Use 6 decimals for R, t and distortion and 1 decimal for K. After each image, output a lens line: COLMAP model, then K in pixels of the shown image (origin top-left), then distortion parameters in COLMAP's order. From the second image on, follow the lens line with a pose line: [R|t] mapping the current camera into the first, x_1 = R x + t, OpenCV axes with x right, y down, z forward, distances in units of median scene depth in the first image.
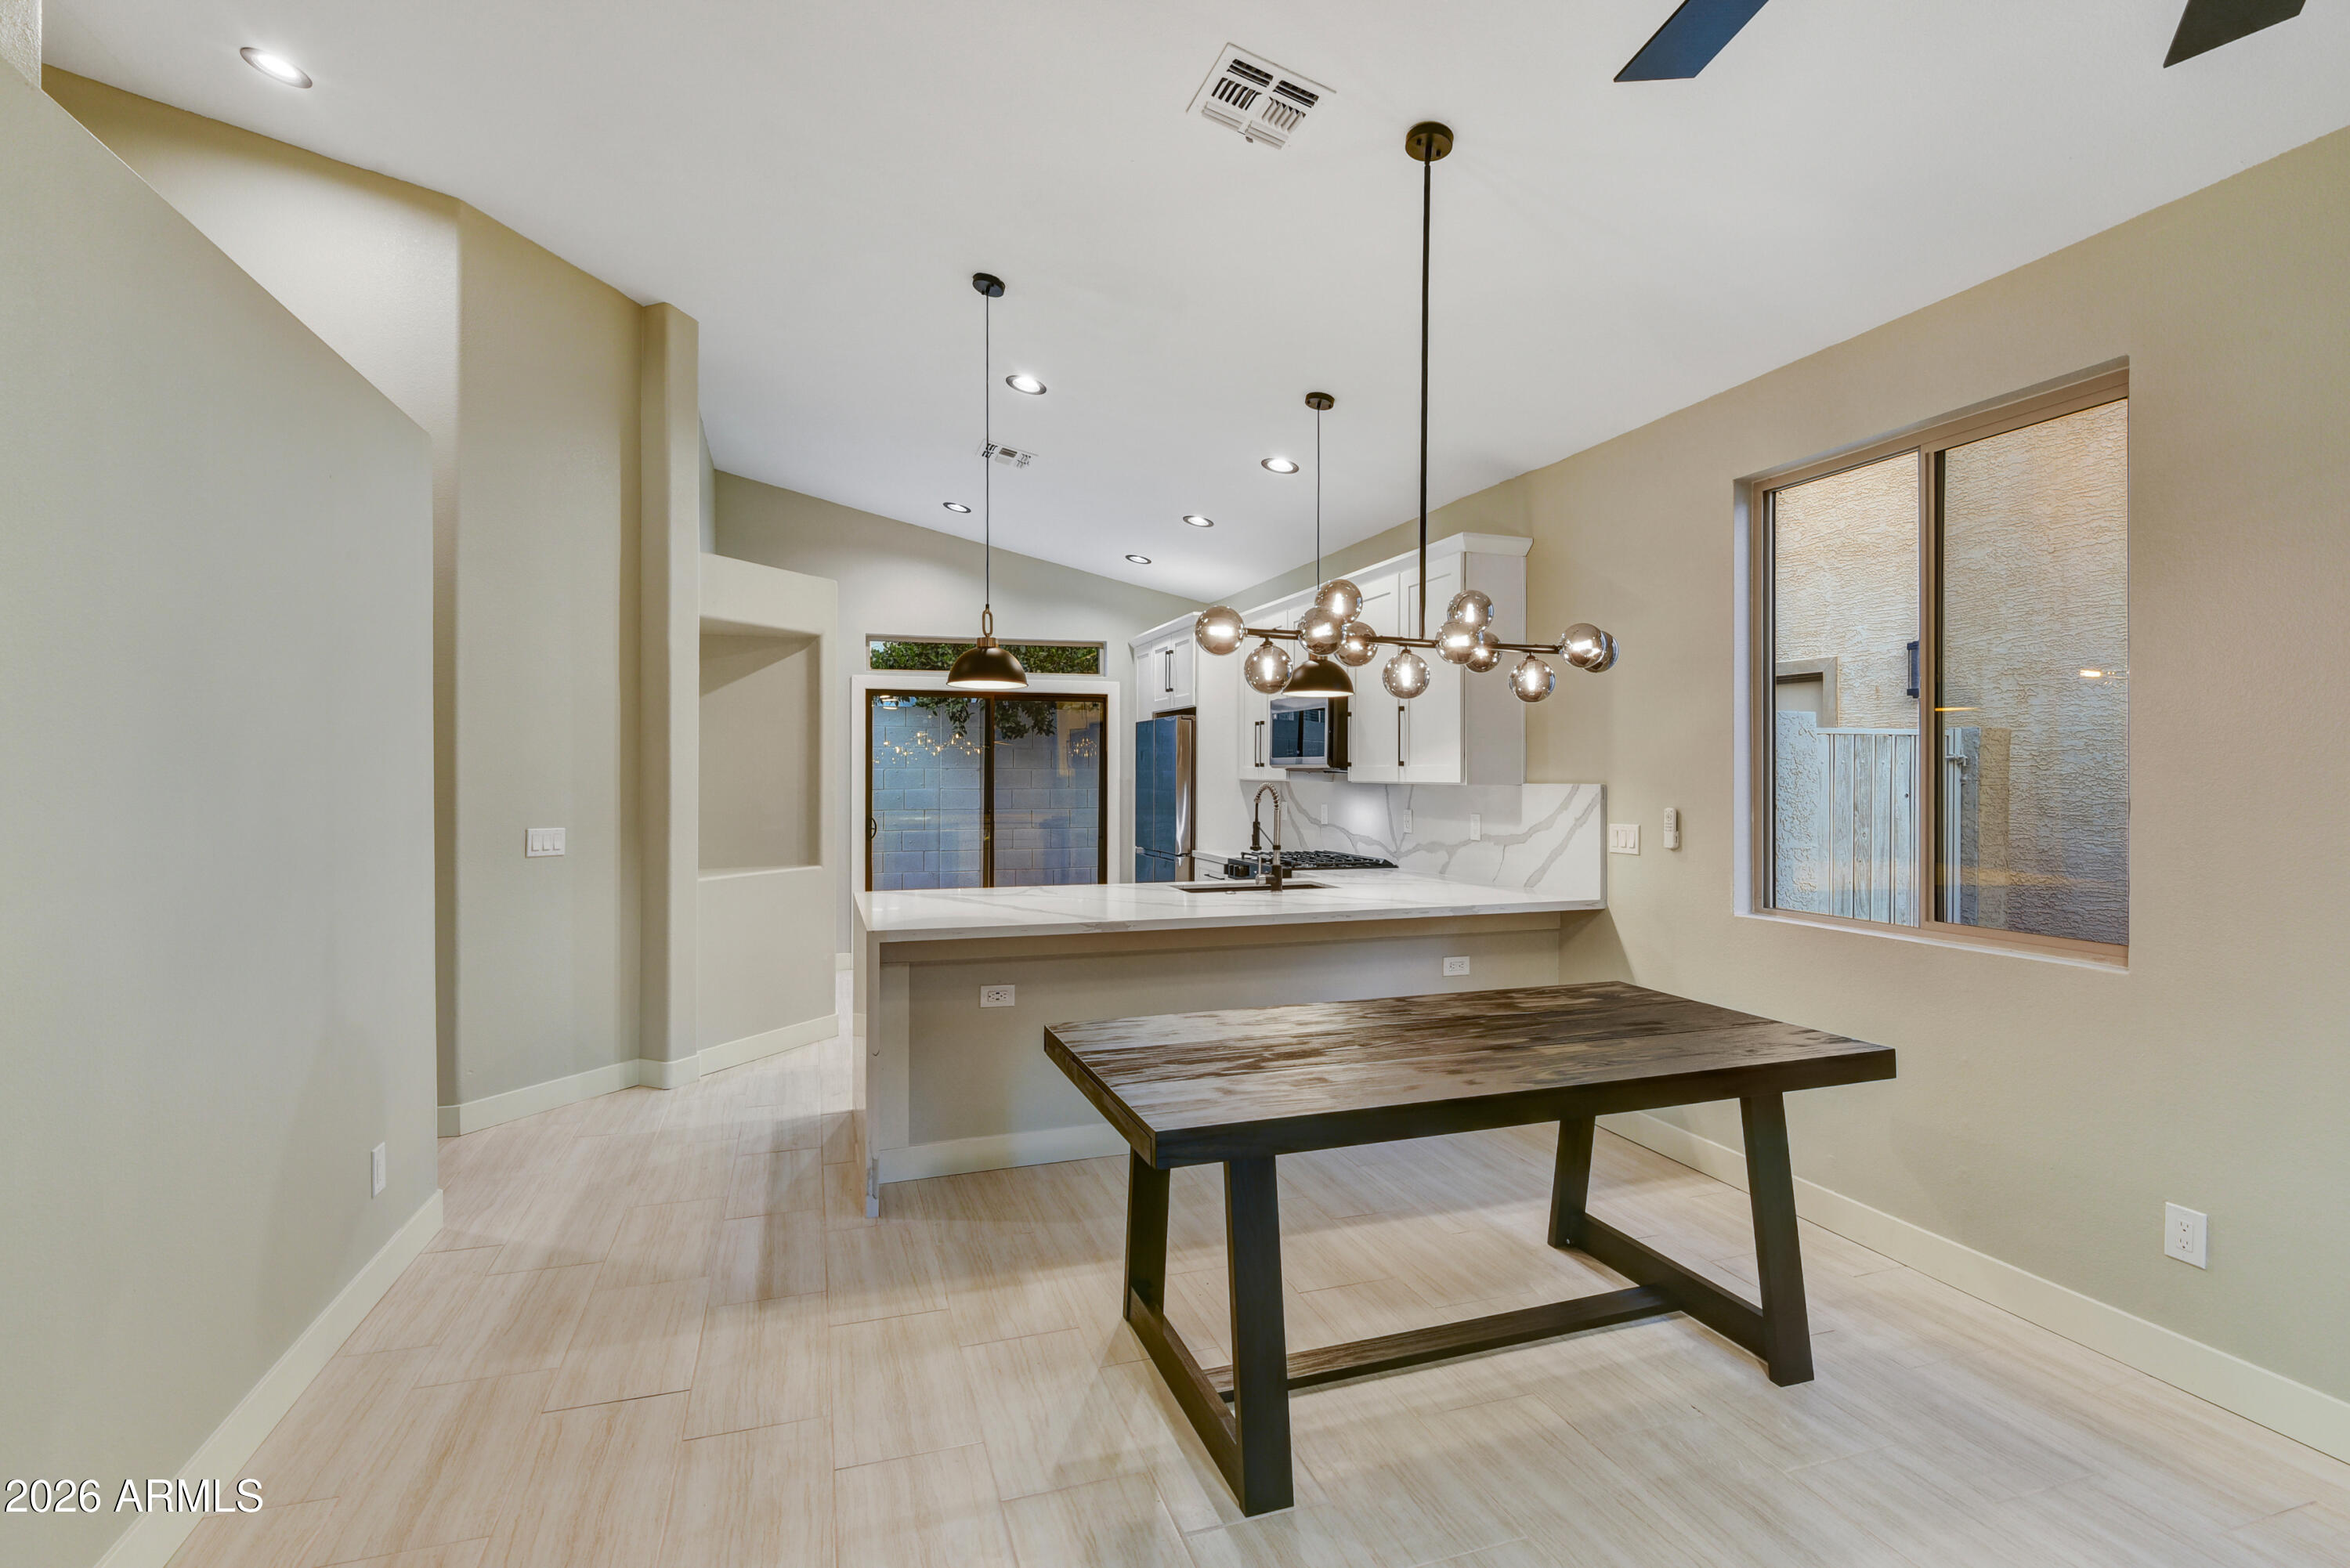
lens RADIAL K [[1081.2, 0, 1175.6], [0, 1081.2, 791.6], [0, 0, 1]] dist [0.005347, -0.006458]
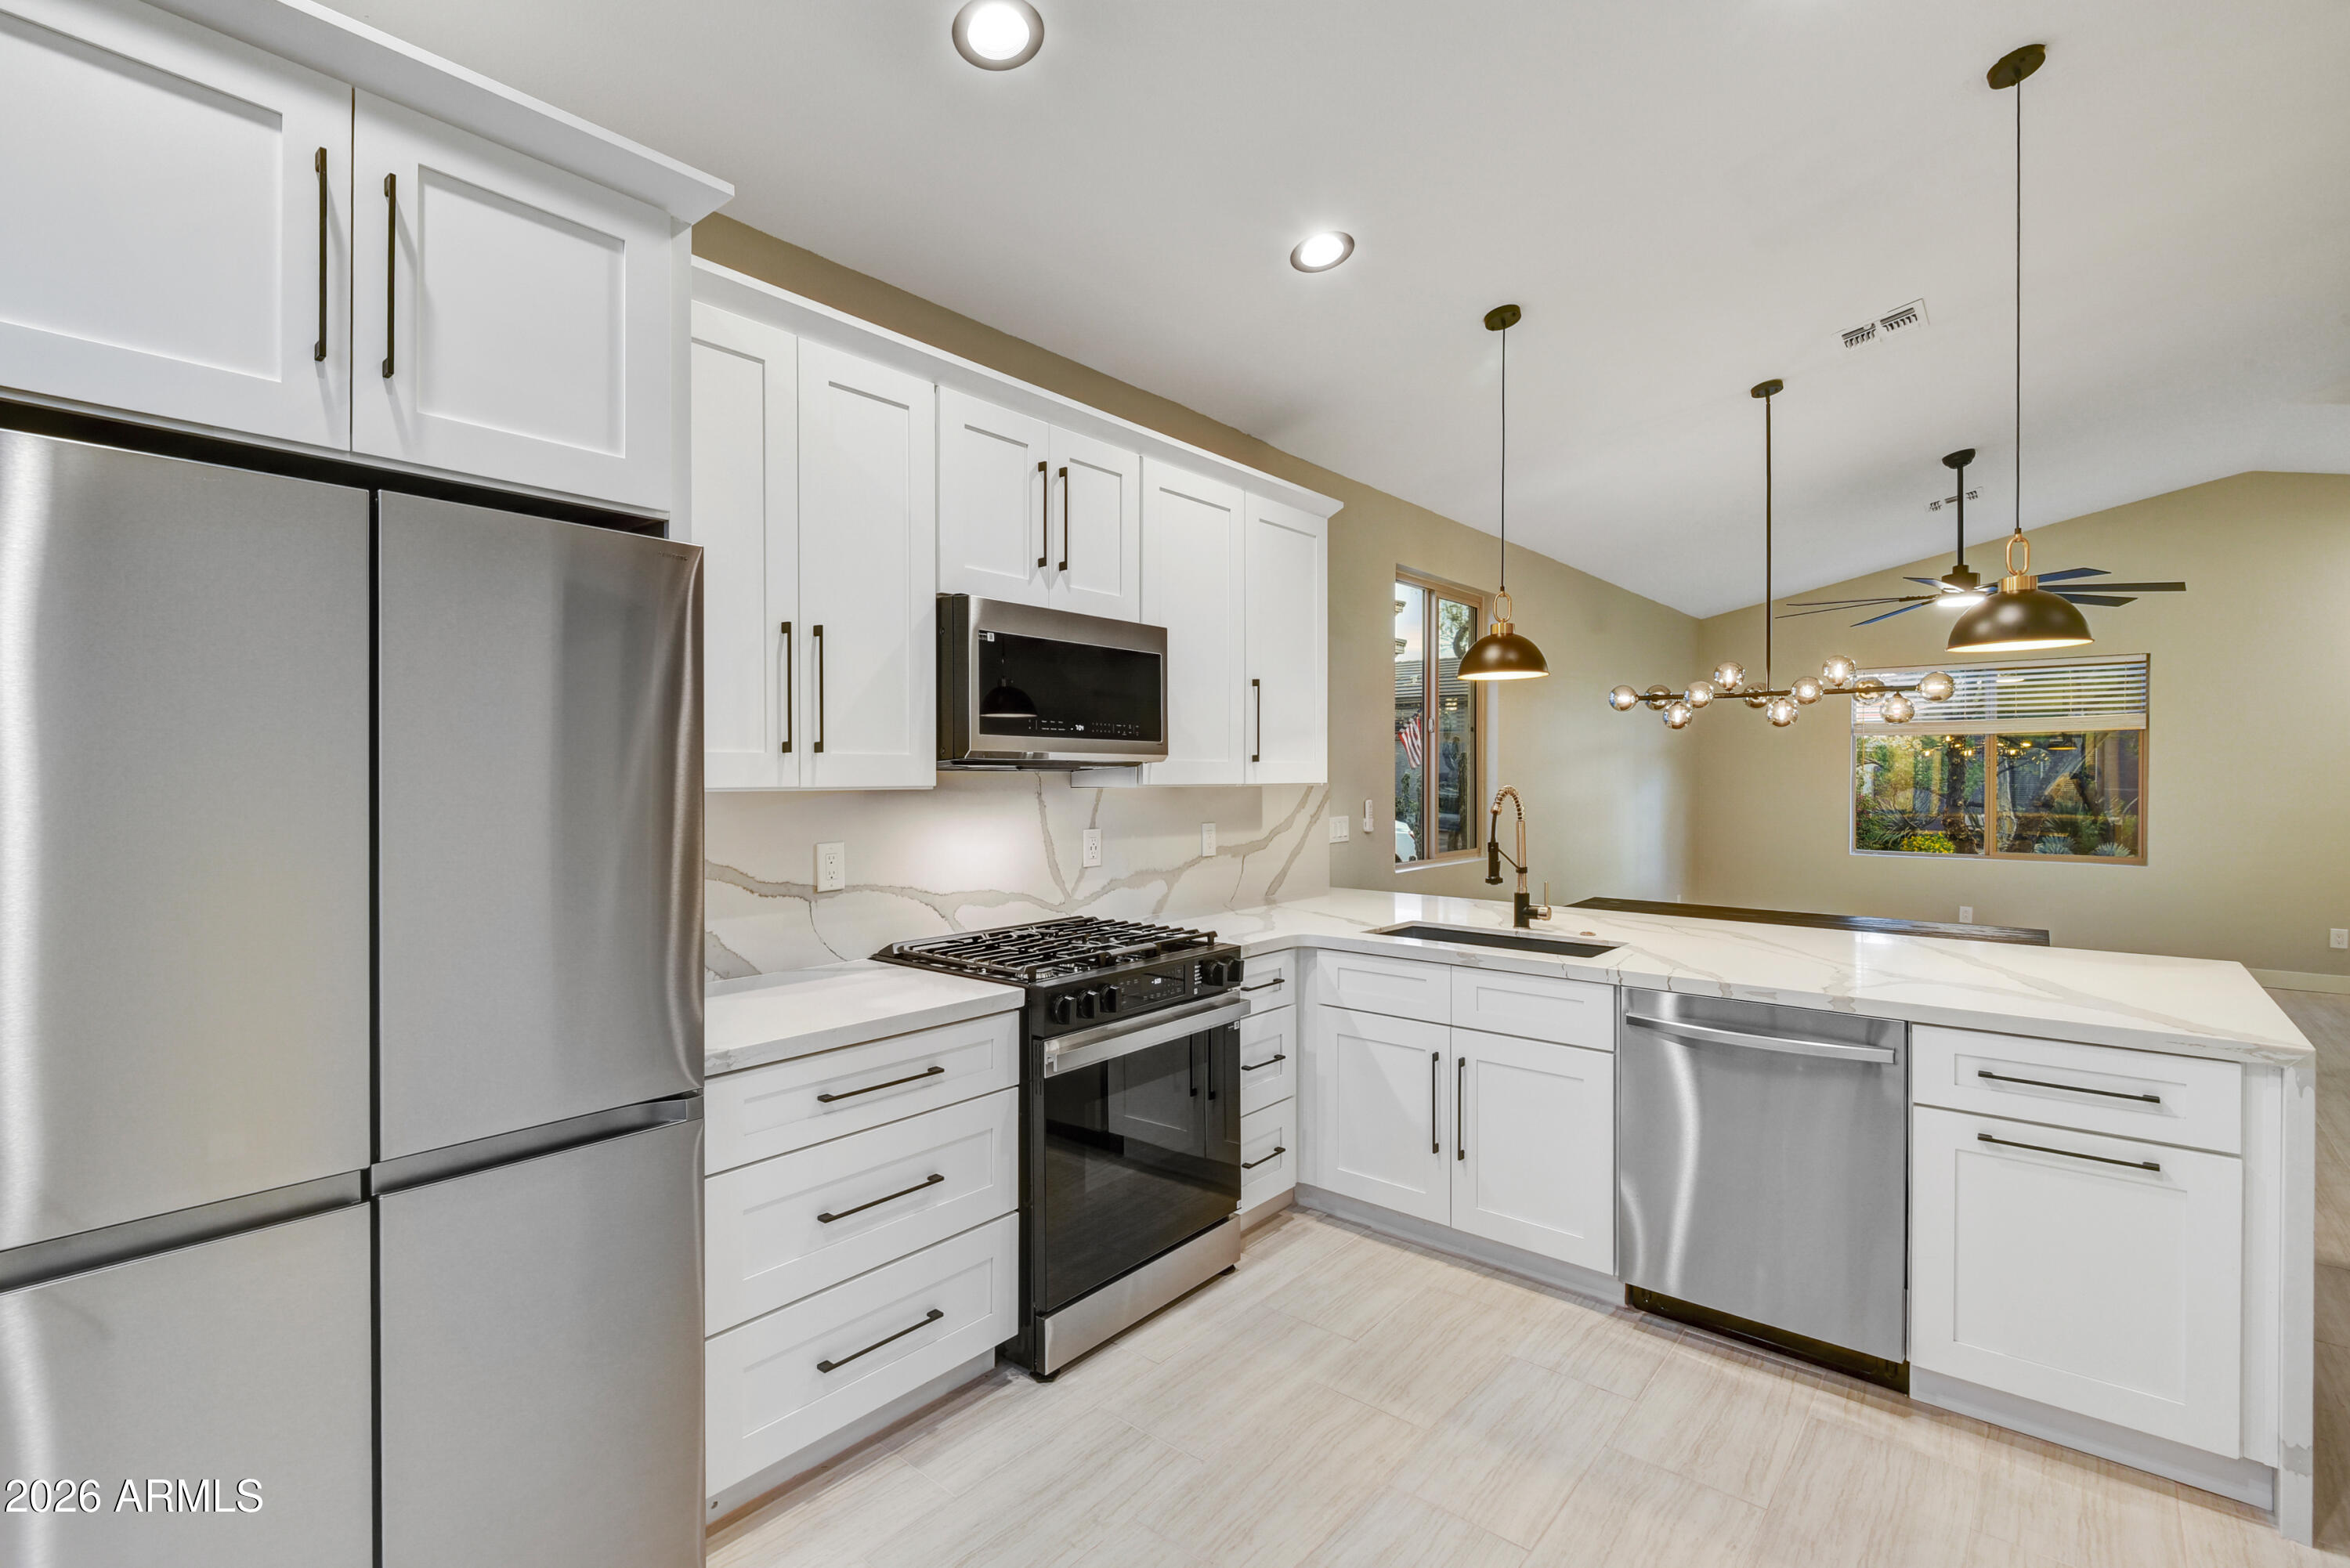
lens RADIAL K [[1081.2, 0, 1173.2], [0, 1081.2, 776.3], [0, 0, 1]] dist [0.005347, -0.006458]
pose [[-0.524218, -0.006453, 0.851559, -0.431349], [0.010455, 0.999847, 0.014013, -0.027871], [-0.851520, 0.016249, -0.524071, 1.628015]]
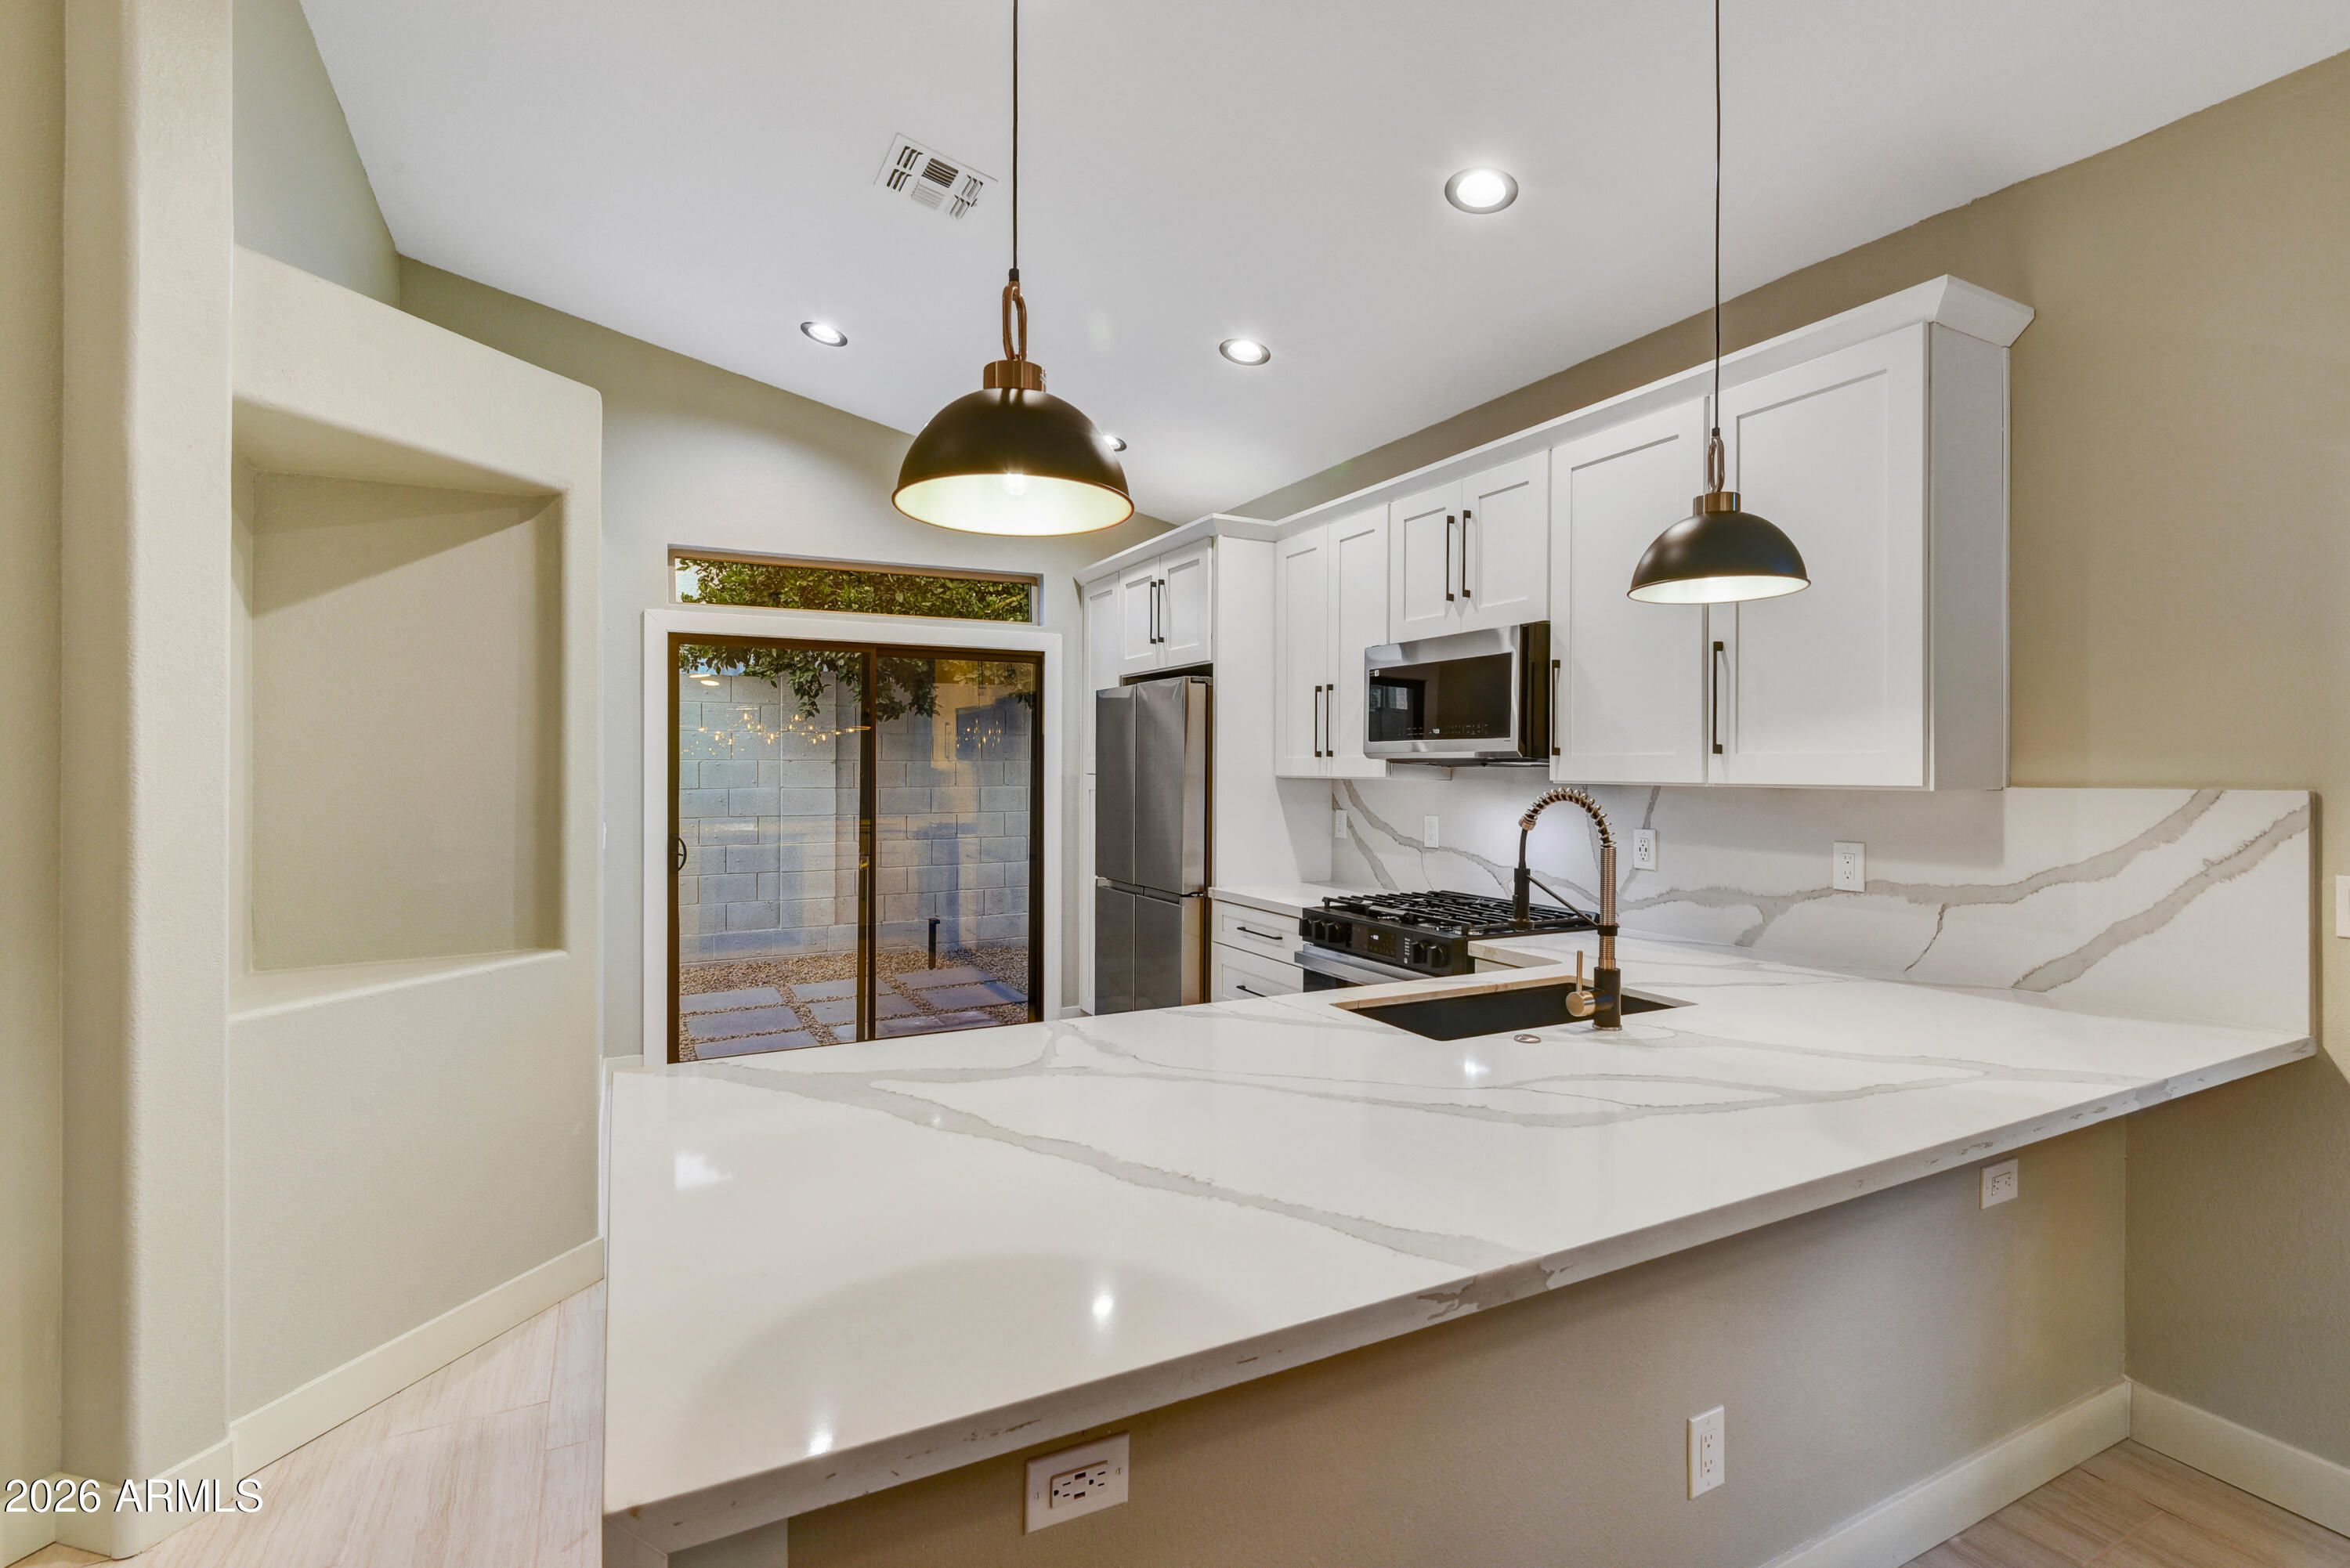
lens RADIAL K [[1081.2, 0, 1172.7], [0, 1081.2, 773.0], [0, 0, 1]] dist [0.005347, -0.006458]
pose [[0.988860, -0.001080, 0.148843, -0.156257], [0.002689, 0.999940, -0.010607, -0.010245], [-0.148822, 0.010889, 0.988804, 0.583483]]
